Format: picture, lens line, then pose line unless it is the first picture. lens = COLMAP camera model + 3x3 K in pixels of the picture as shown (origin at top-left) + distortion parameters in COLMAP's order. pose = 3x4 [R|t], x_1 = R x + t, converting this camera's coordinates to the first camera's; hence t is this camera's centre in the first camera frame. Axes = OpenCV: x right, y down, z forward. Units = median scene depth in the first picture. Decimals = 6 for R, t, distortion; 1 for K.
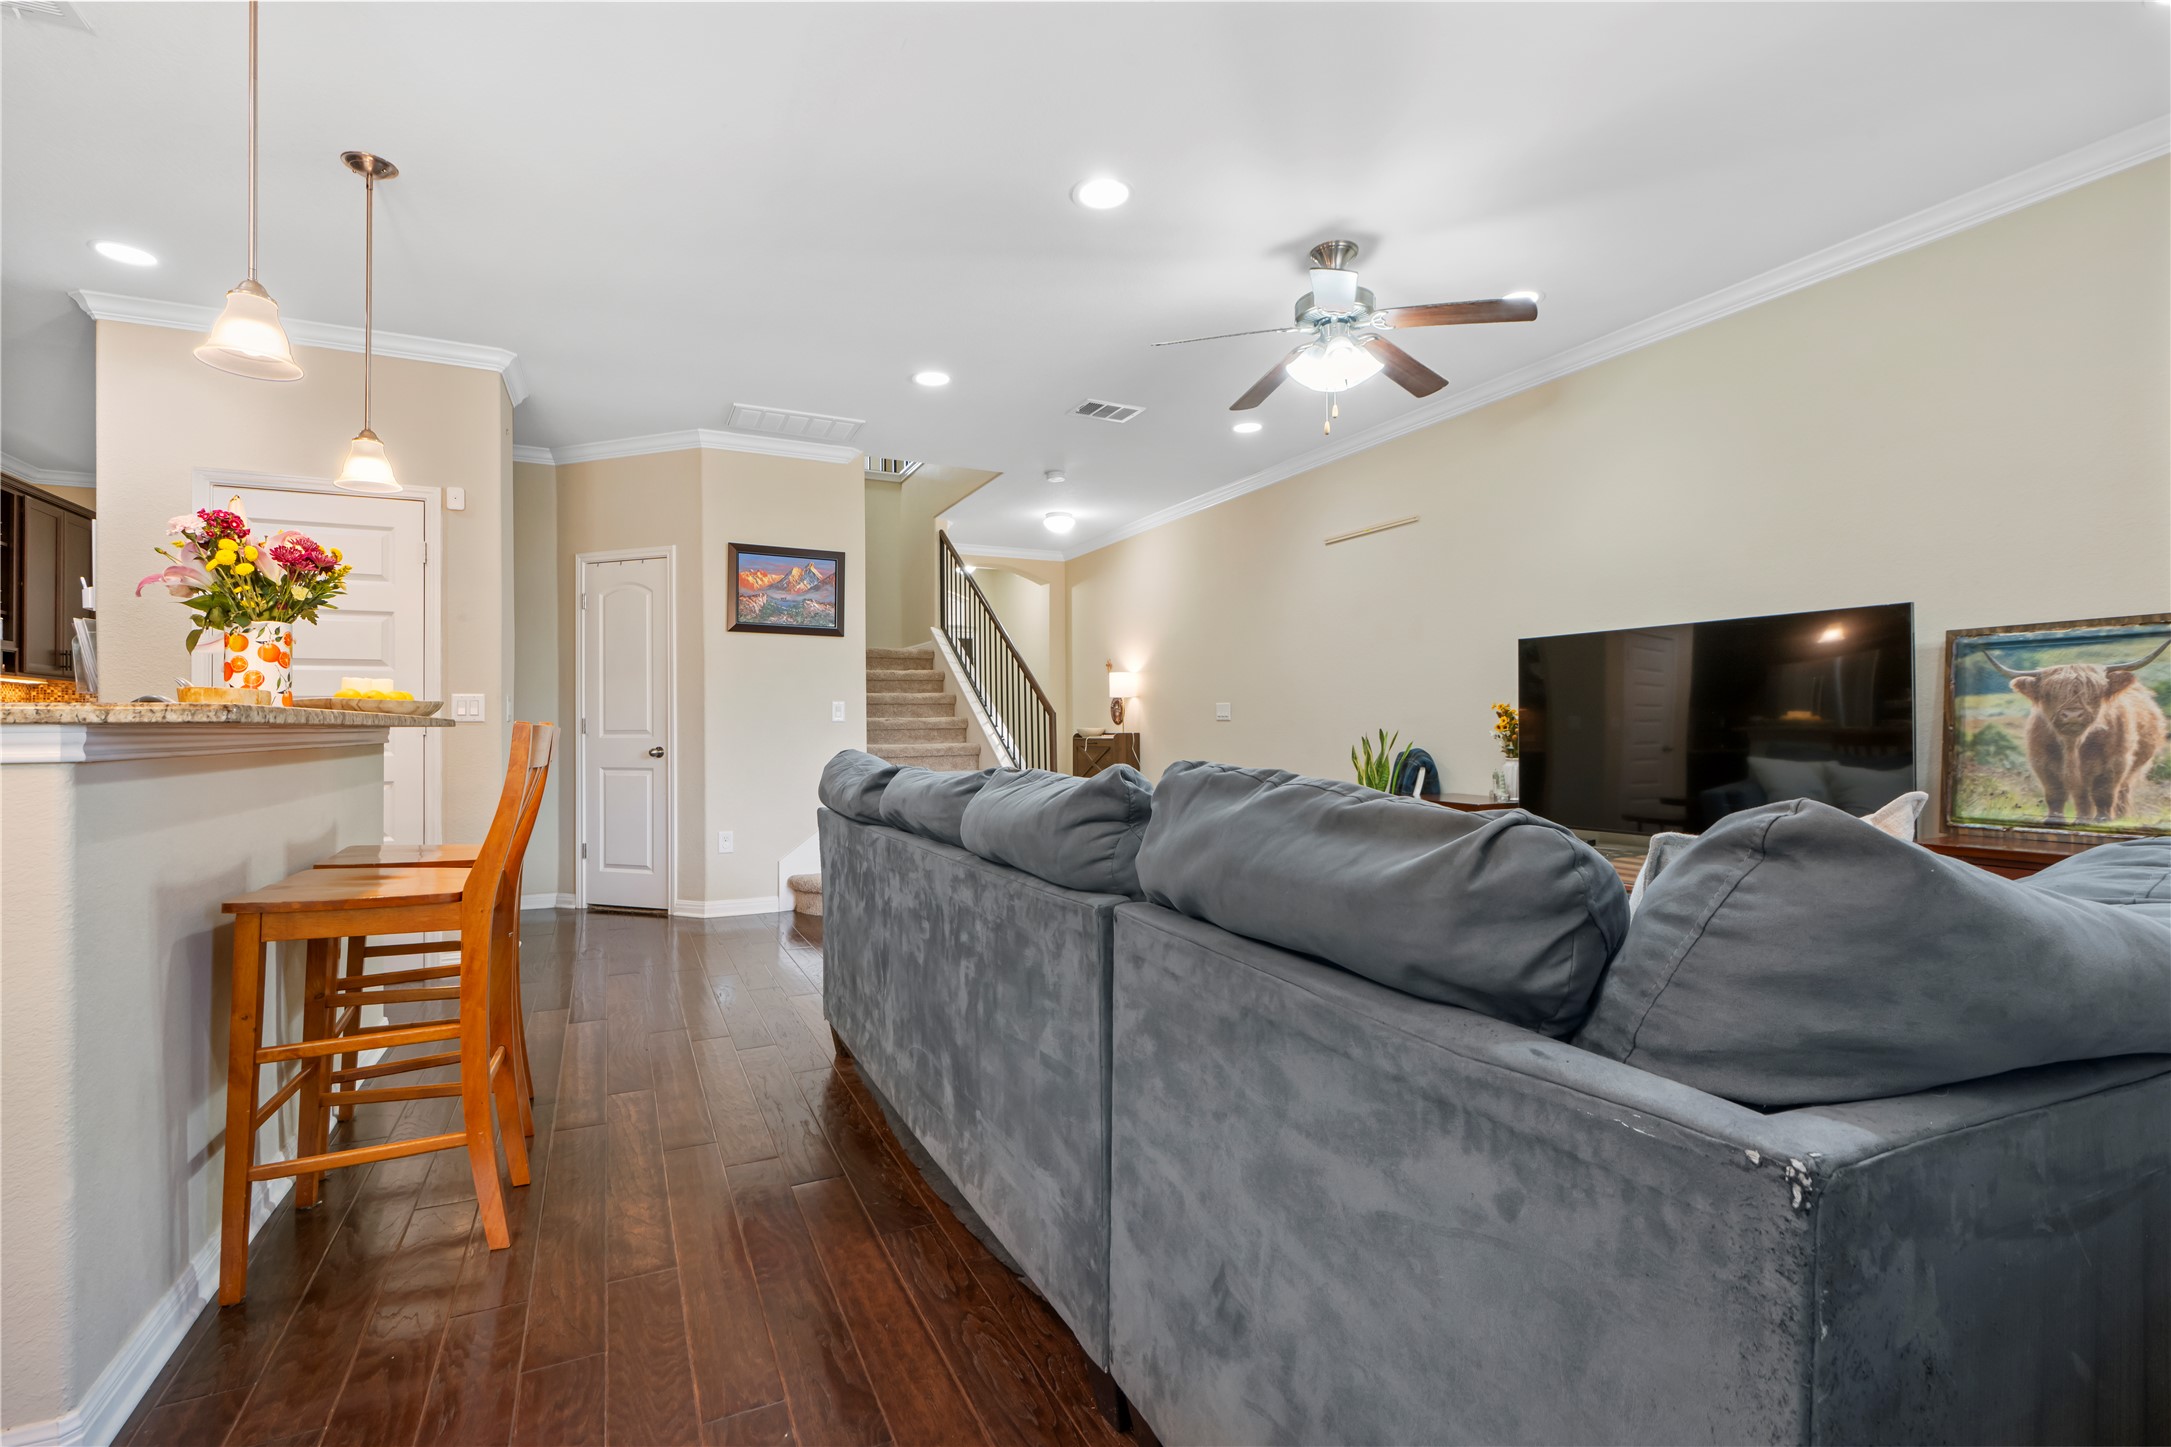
lens RADIAL K [[1006.6, 0, 1065.5], [0, 1006.6, 712.1], [0, 0, 1]] dist [0.001048, -0.003020]
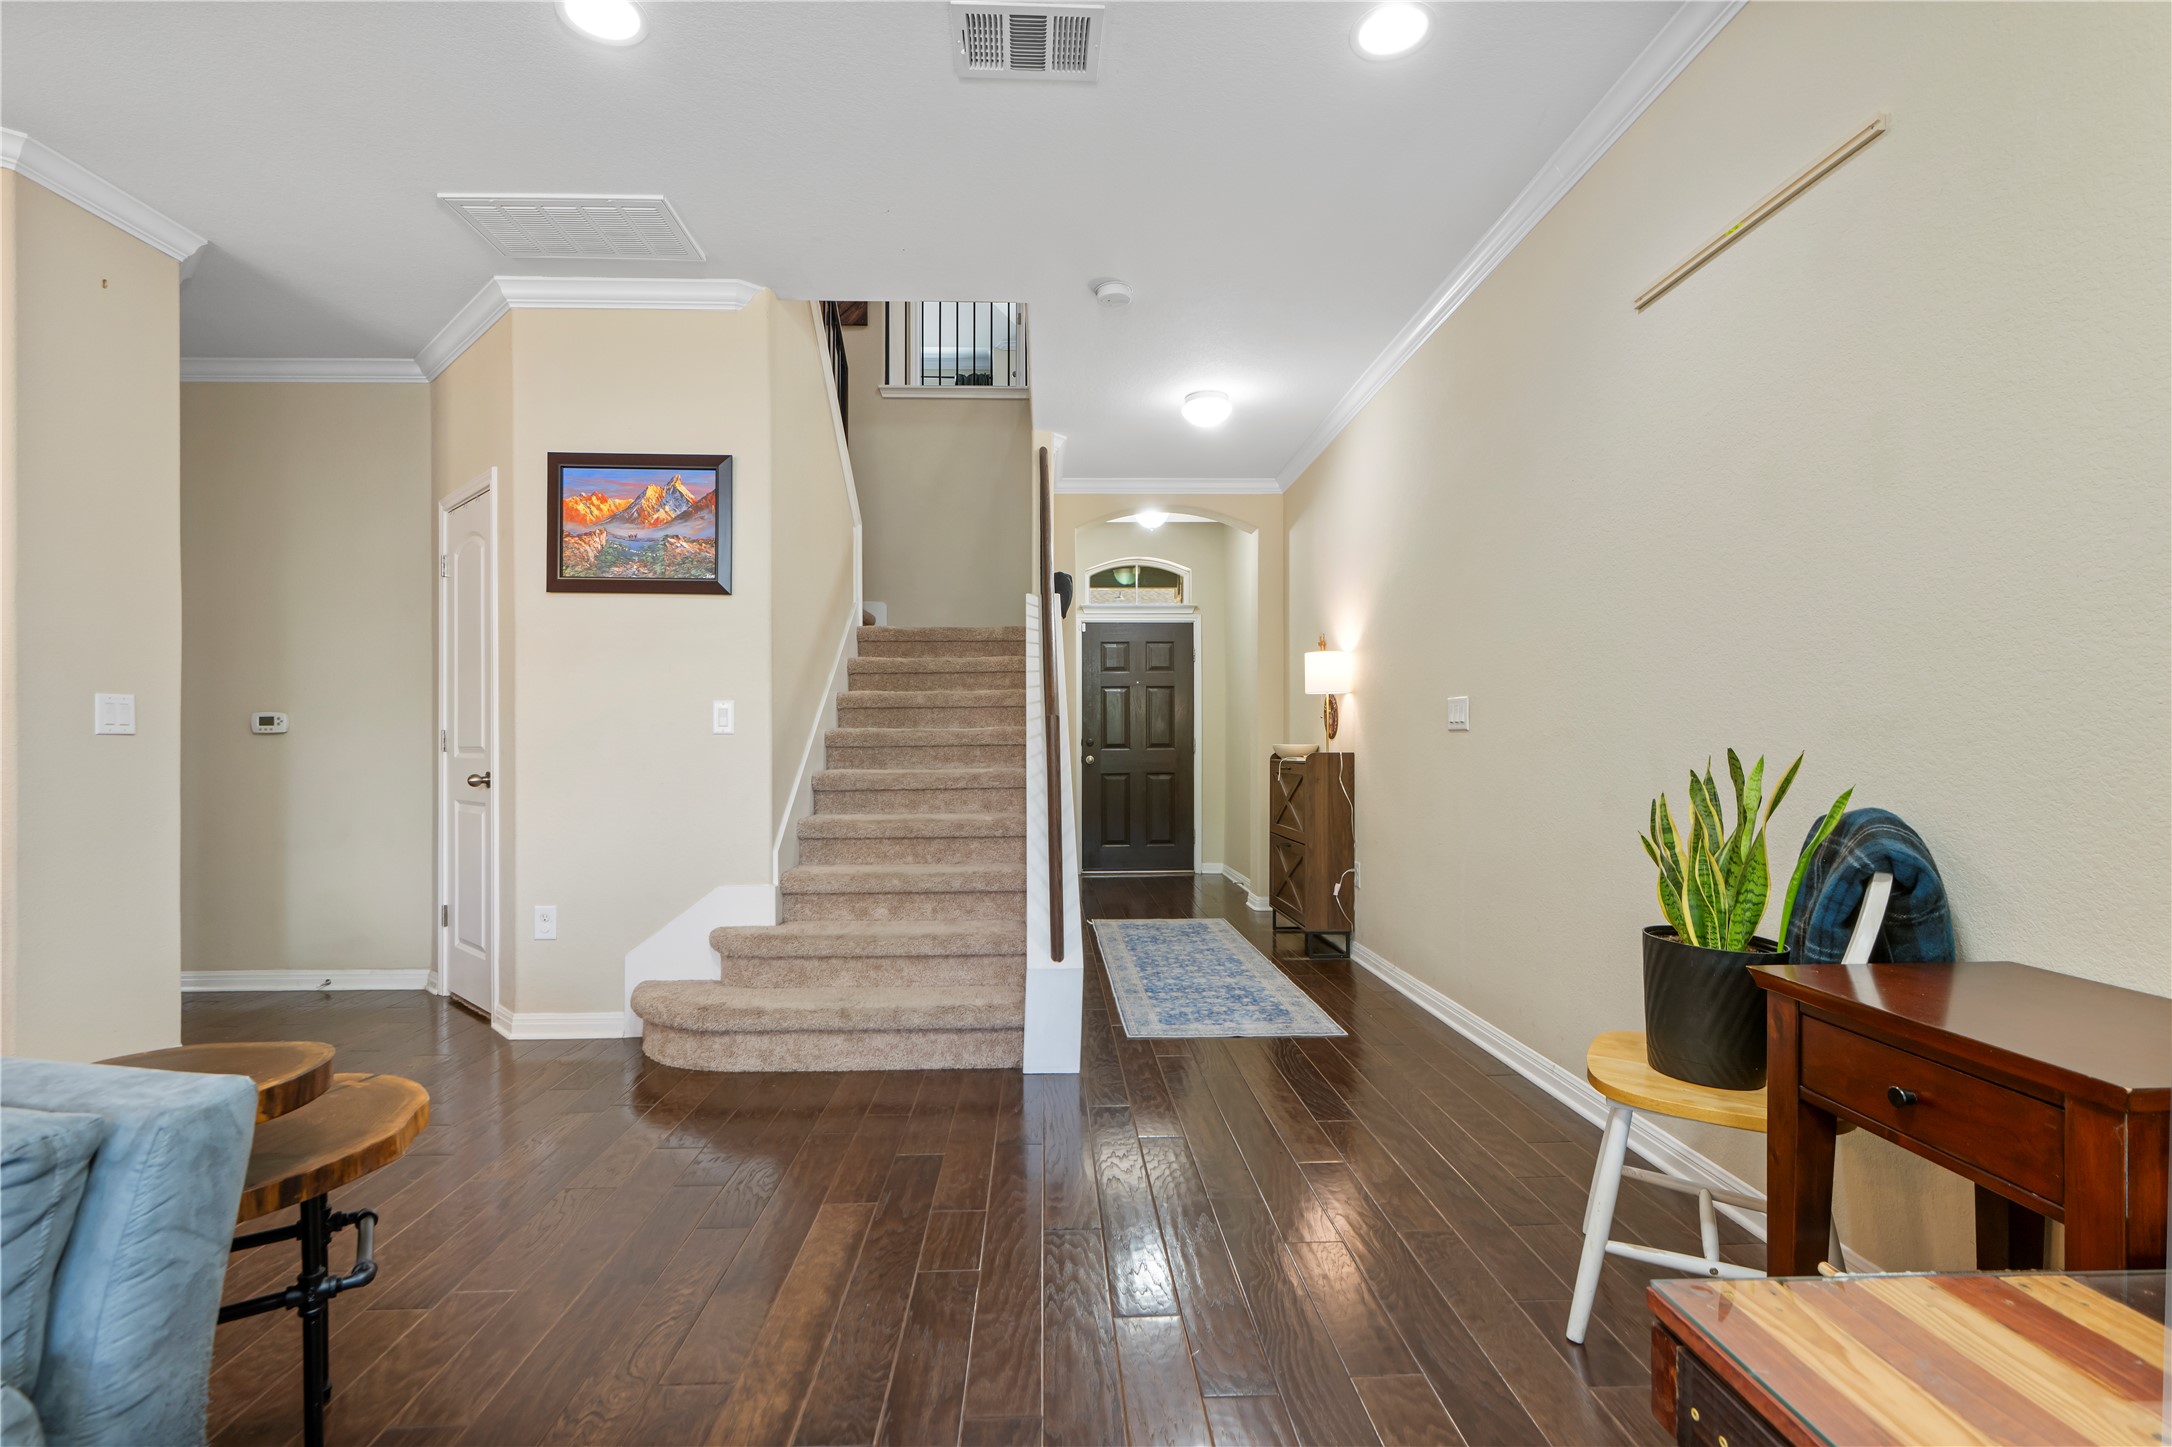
lens RADIAL K [[1007.0, 0, 1075.5], [0, 1007.0, 738.9], [0, 0, 1]] dist [0.001048, -0.003020]
pose [[0.918520, 0.000254, -0.395375, 0.391053], [0.004930, 0.999915, 0.012095, 0.011055], [0.395345, -0.013059, 0.918440, 0.964281]]
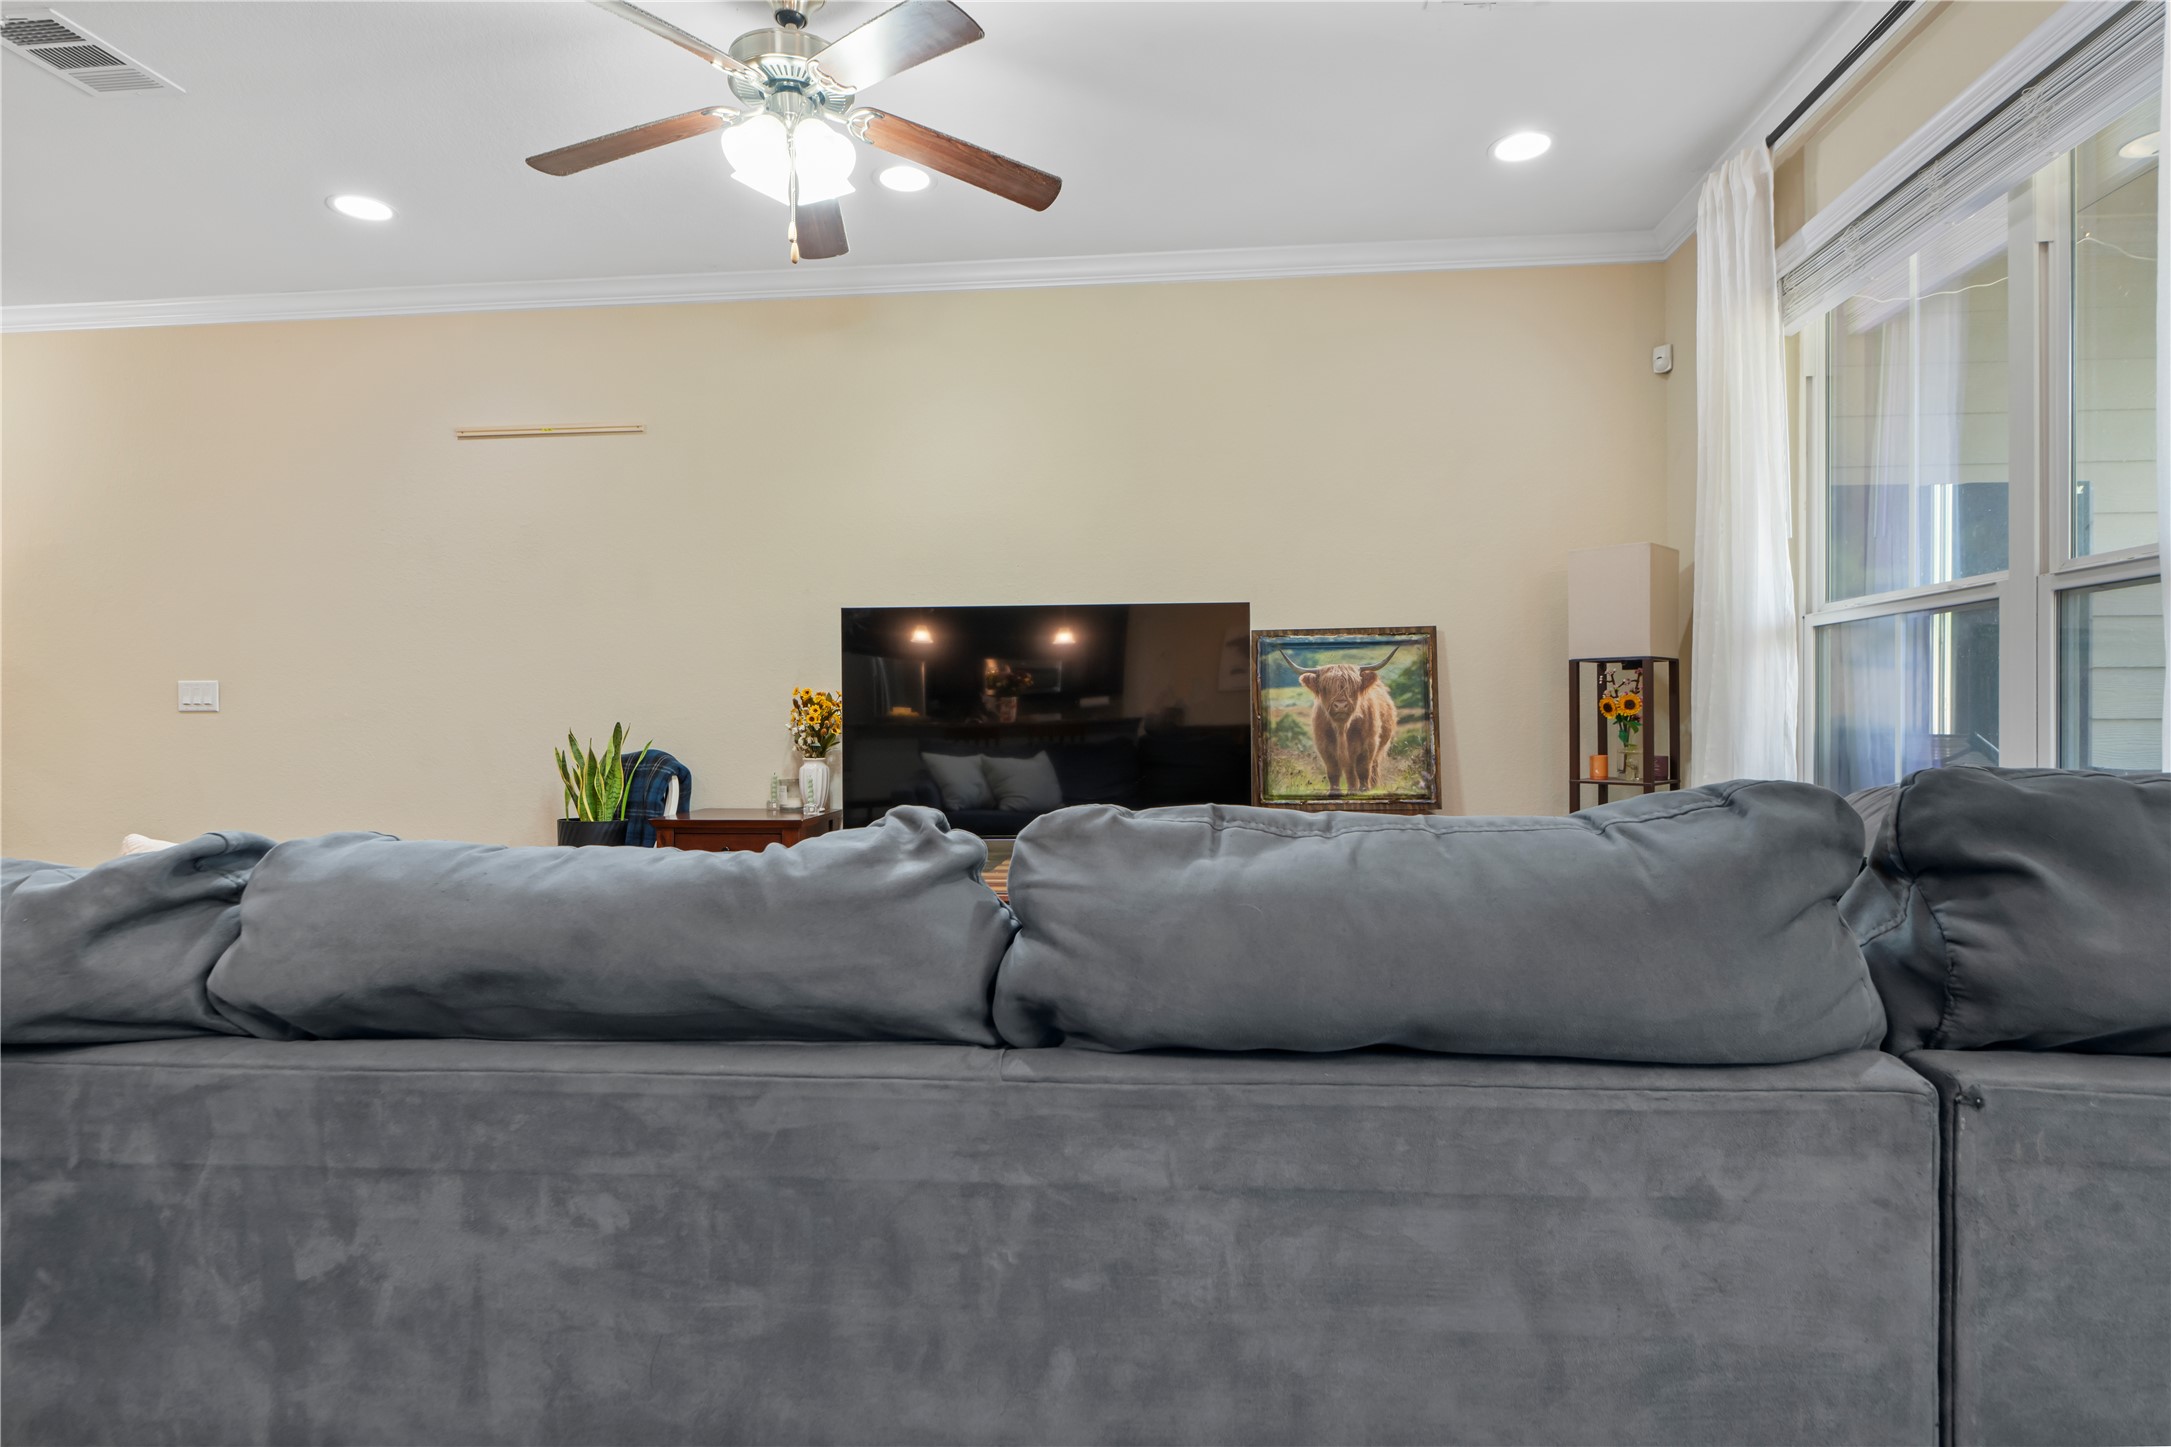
lens RADIAL K [[1119.4, 0, 1099.2], [0, 1119.4, 715.3], [0, 0, 1]] dist [0.000911, 0.000004]
pose [[0.496198, 0.002400, 0.868206, -0.302093], [-0.006087, 0.999981, 0.000714, 0.014345], [-0.868188, -0.005639, 0.496204, 0.539783]]
